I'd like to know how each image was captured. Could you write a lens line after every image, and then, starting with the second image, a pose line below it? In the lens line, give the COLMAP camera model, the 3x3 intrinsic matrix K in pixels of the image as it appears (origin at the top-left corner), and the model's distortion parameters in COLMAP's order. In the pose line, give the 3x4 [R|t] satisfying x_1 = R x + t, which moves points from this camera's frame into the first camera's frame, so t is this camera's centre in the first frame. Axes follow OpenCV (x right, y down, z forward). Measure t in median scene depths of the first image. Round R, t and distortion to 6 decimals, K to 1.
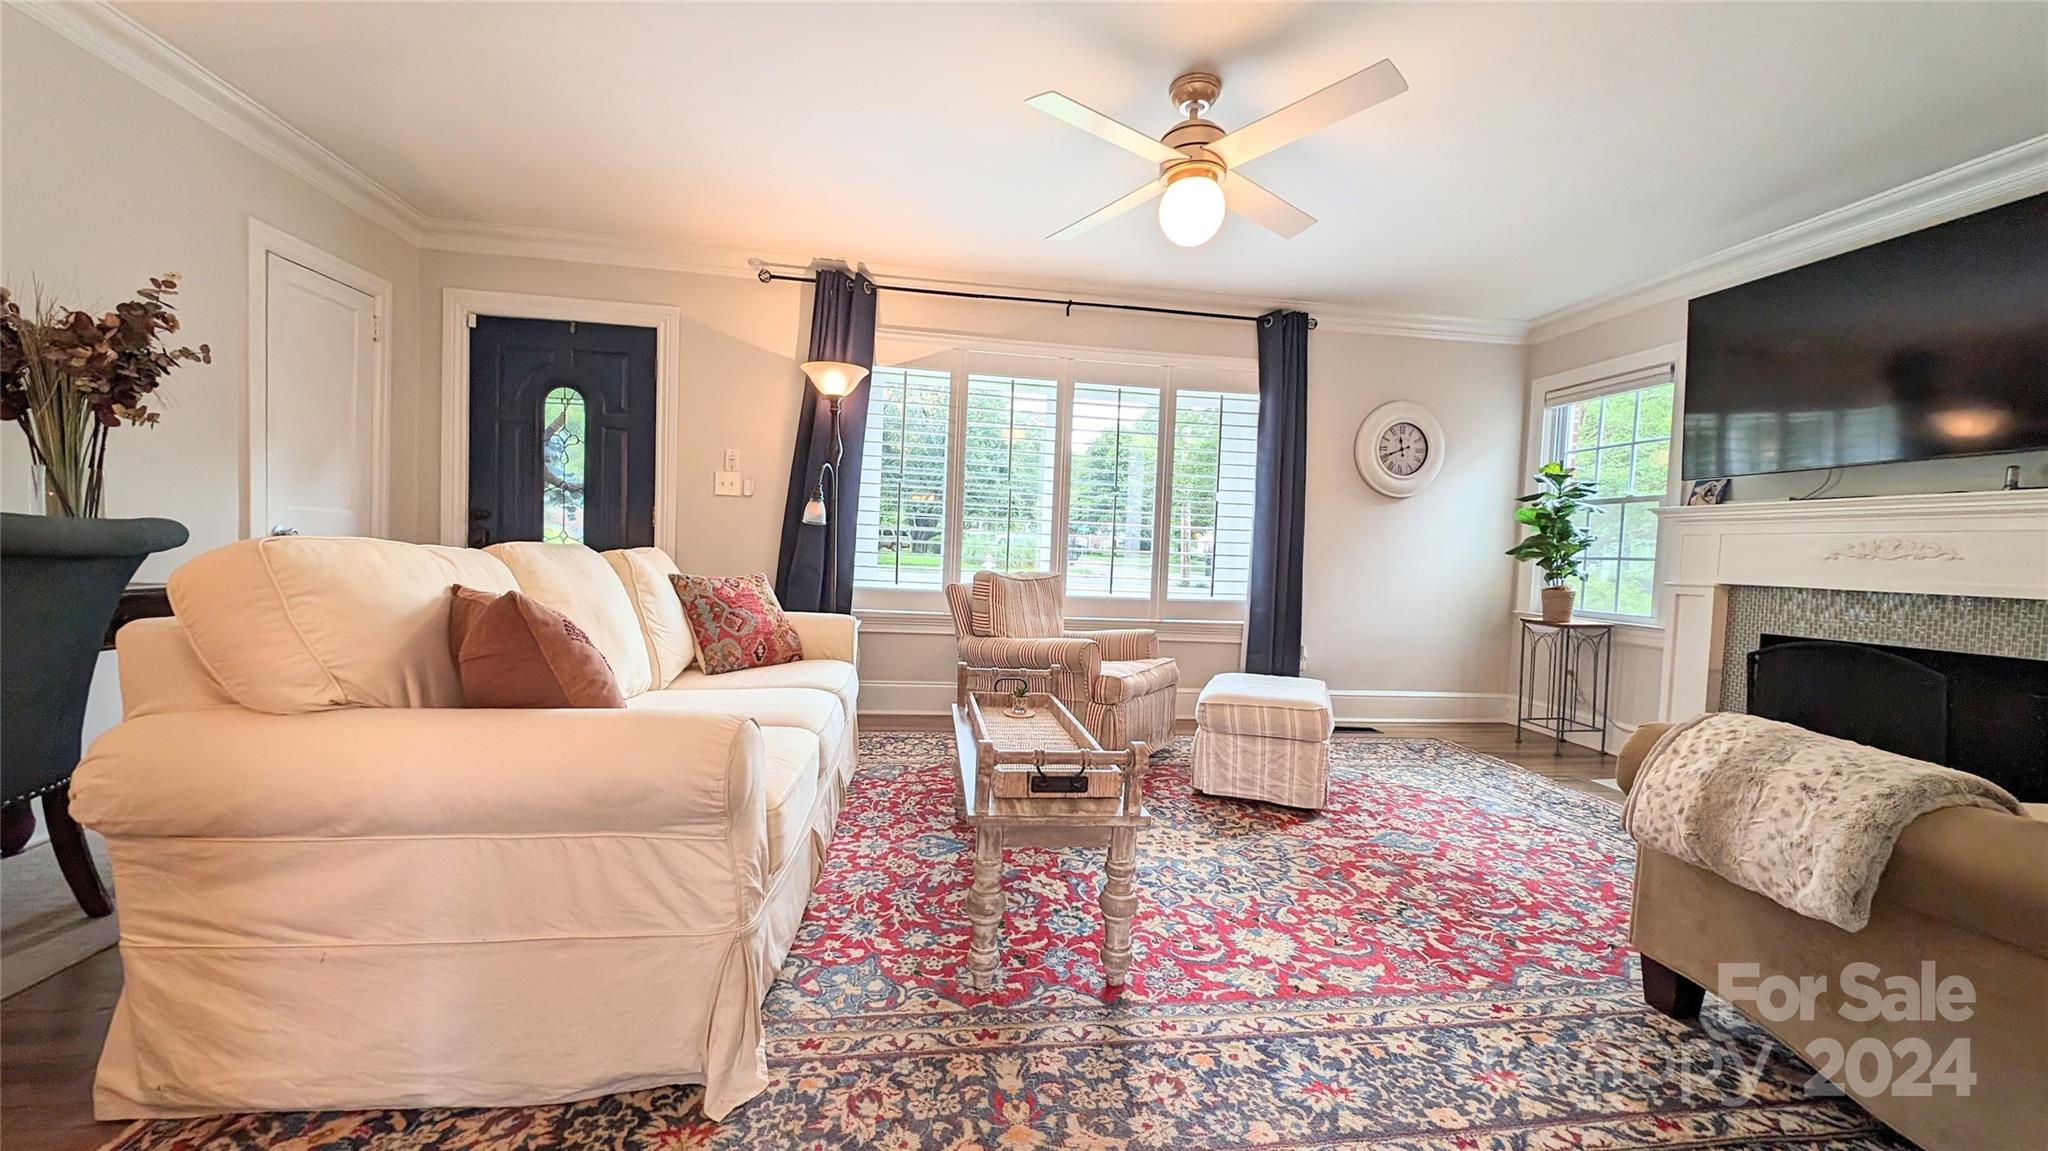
lens RADIAL K [[763.1, 0, 1020.6], [0, 763.1, 583.2], [0, 0, 1]] dist [0.017235, -0.009387]
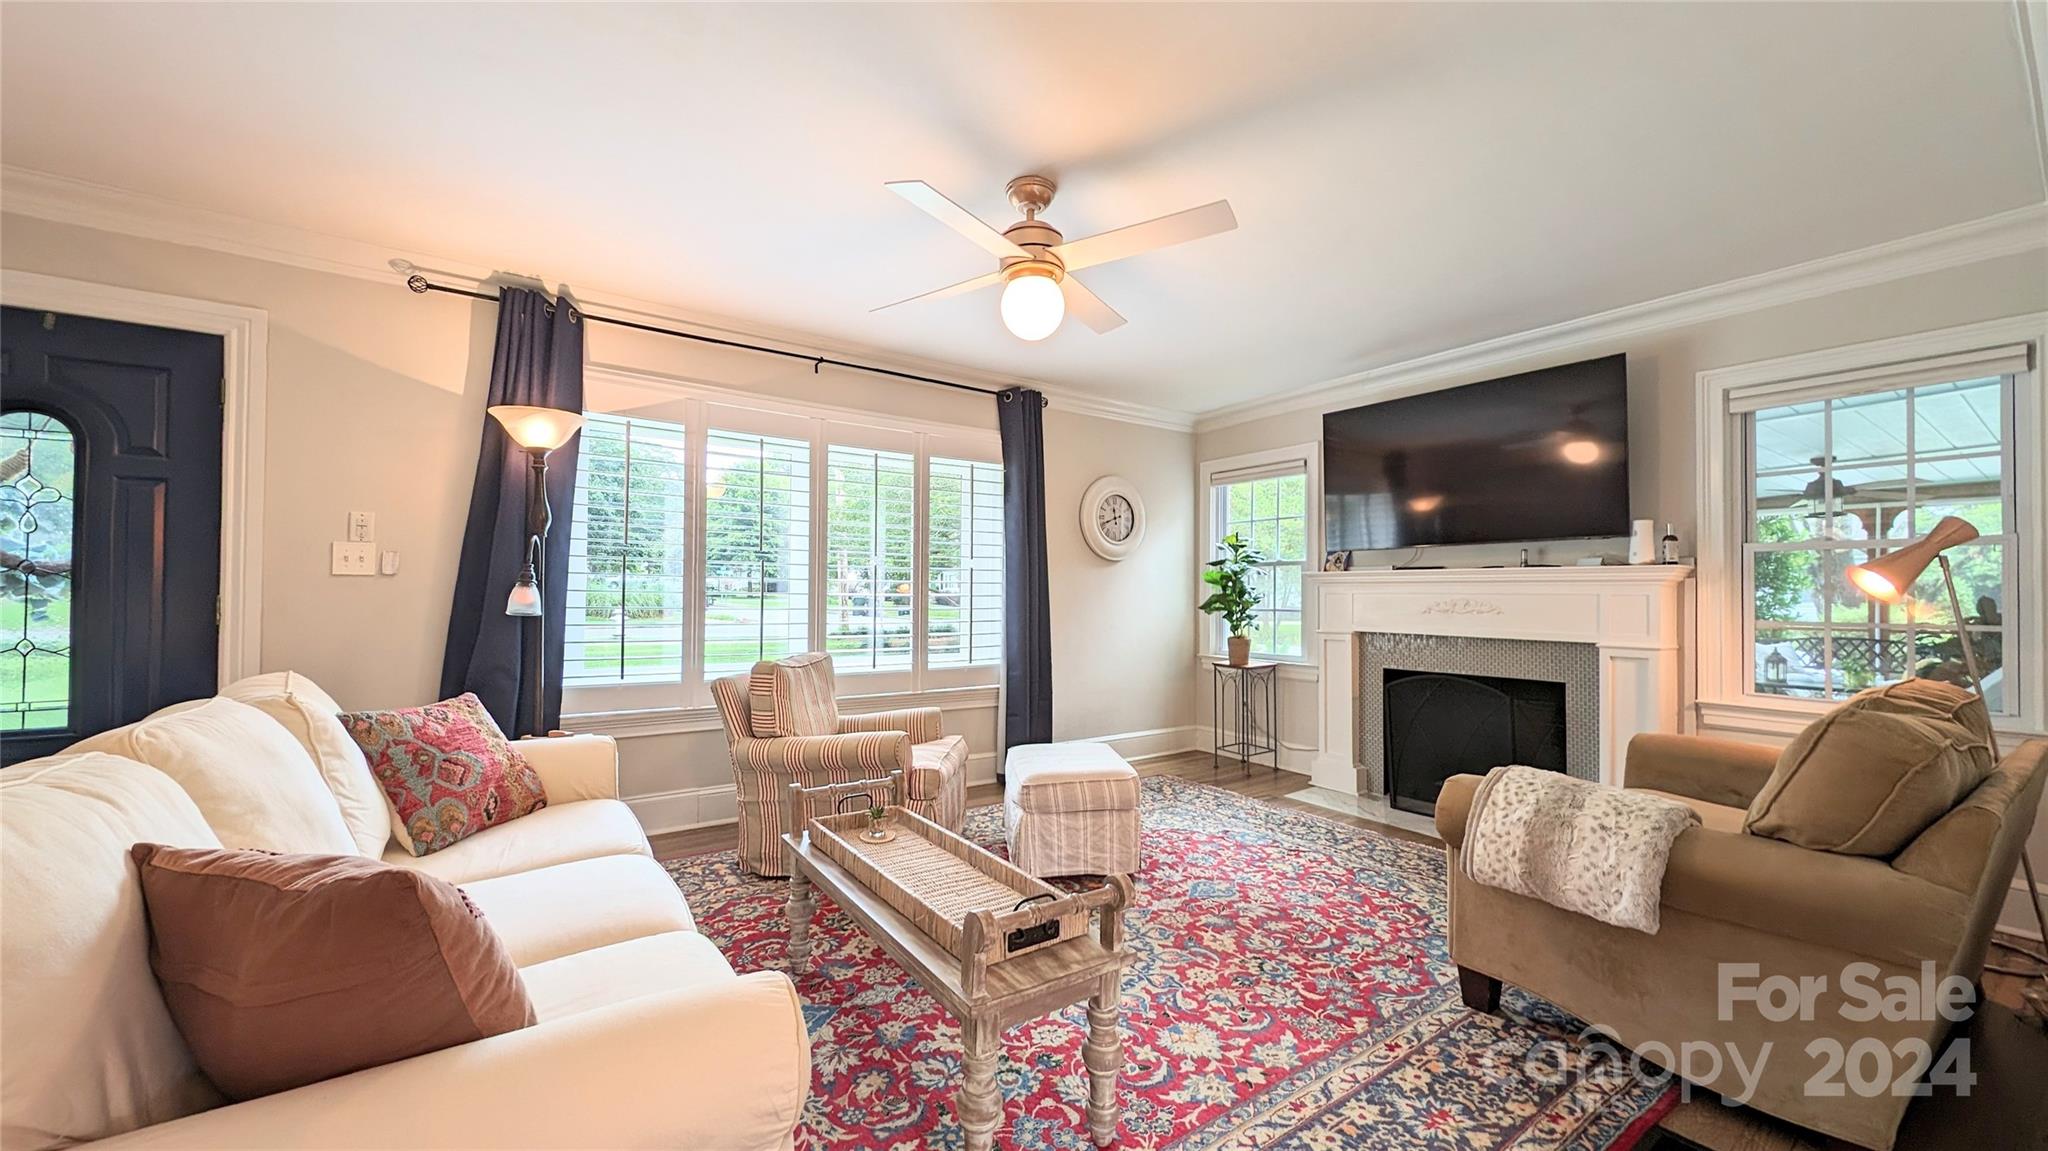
lens RADIAL K [[763.1, 0, 1020.6], [0, 763.1, 583.2], [0, 0, 1]] dist [0.017235, -0.009387]
pose [[0.891069, -0.027075, 0.453060, -0.211911], [0.048641, 0.998167, -0.036015, -0.070838], [-0.451254, 0.054129, 0.890752, 0.105850]]
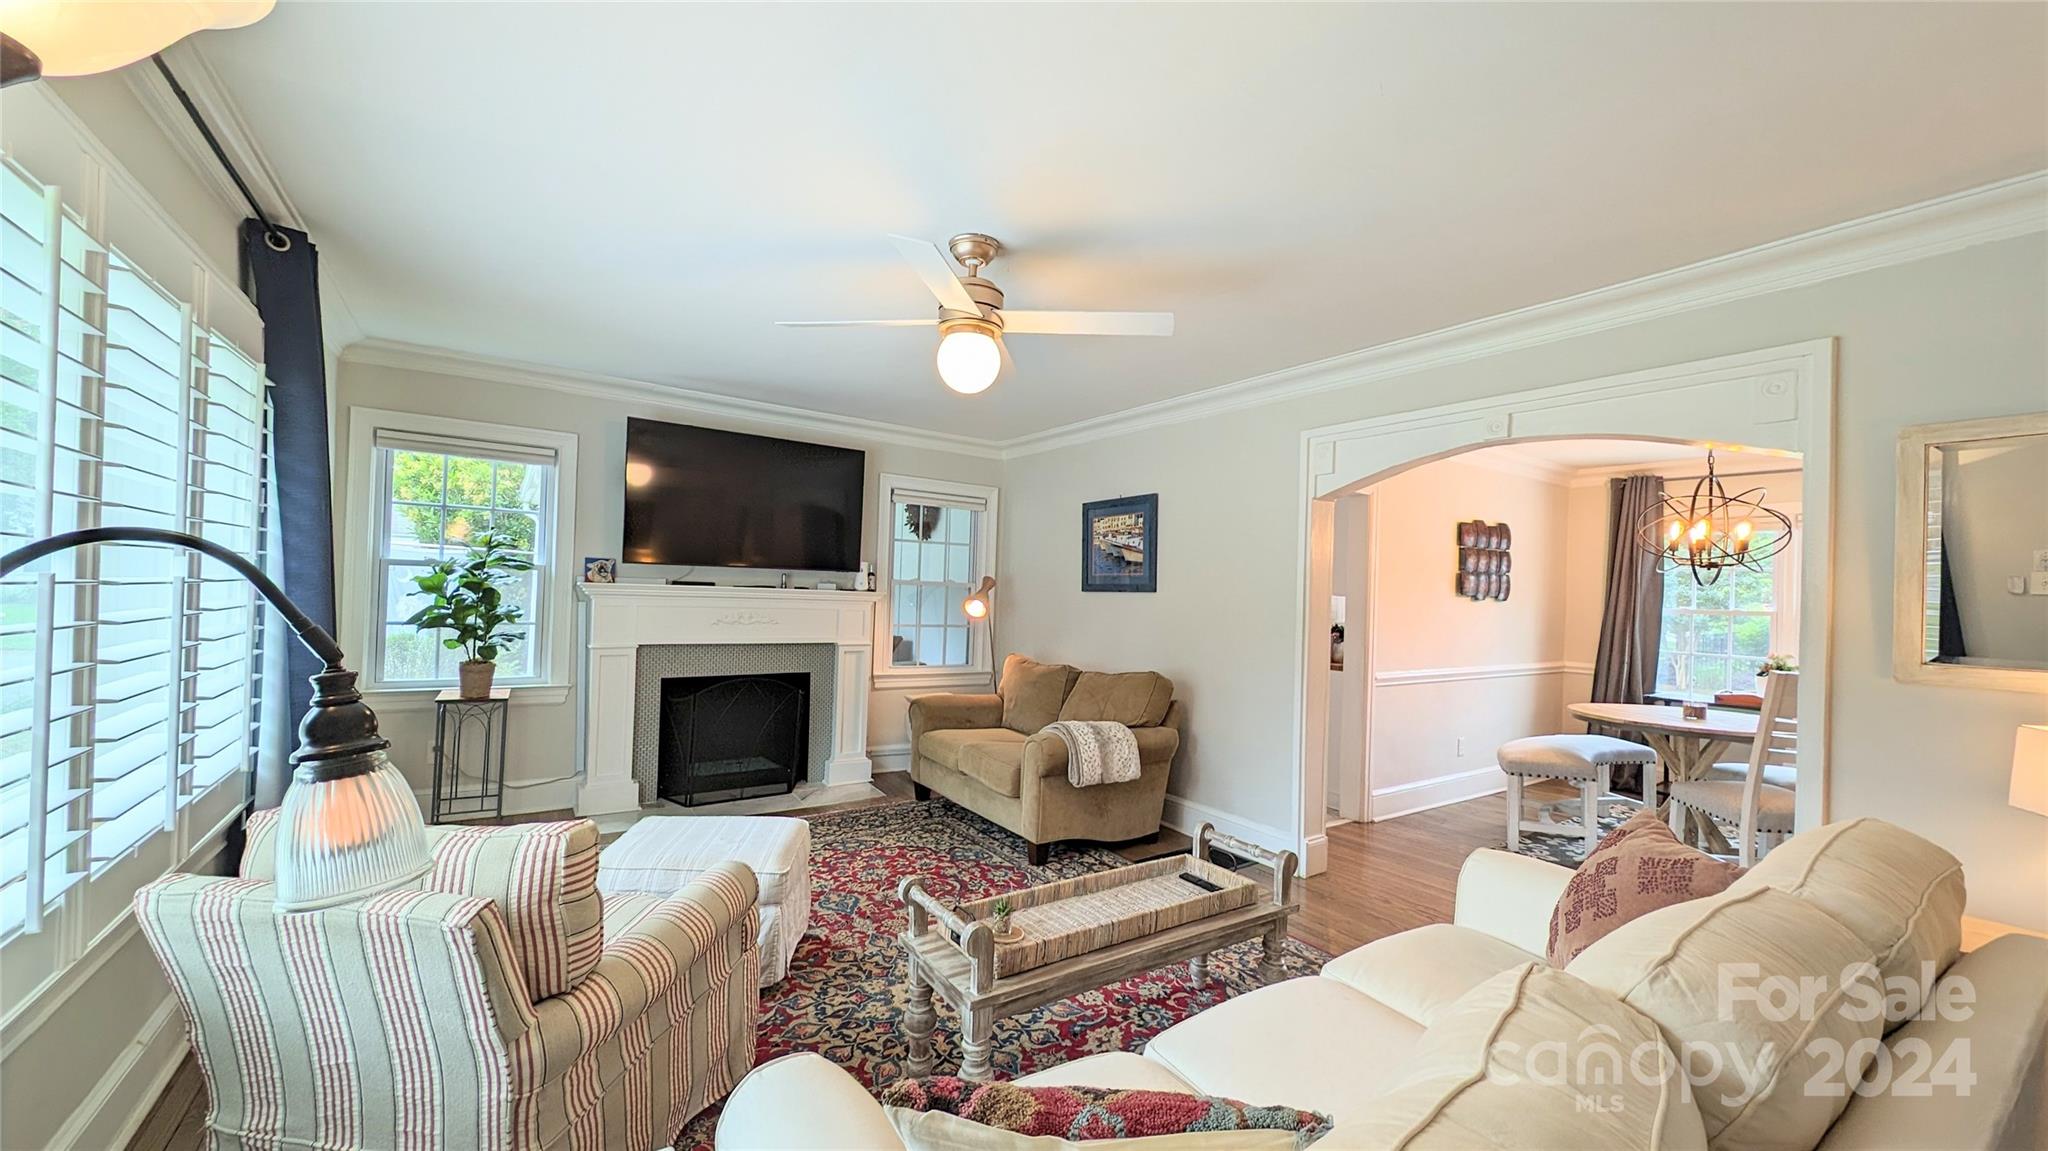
lens RADIAL K [[763.6, 0, 1022.1], [0, 763.6, 582.6], [0, 0, 1]] dist [0.014864, -0.000321]
pose [[-0.440236, -0.047122, 0.896645, -0.602888], [-0.013501, 0.998856, 0.045865, -0.197135], [-0.897781, 0.008086, -0.440368, 1.142582]]
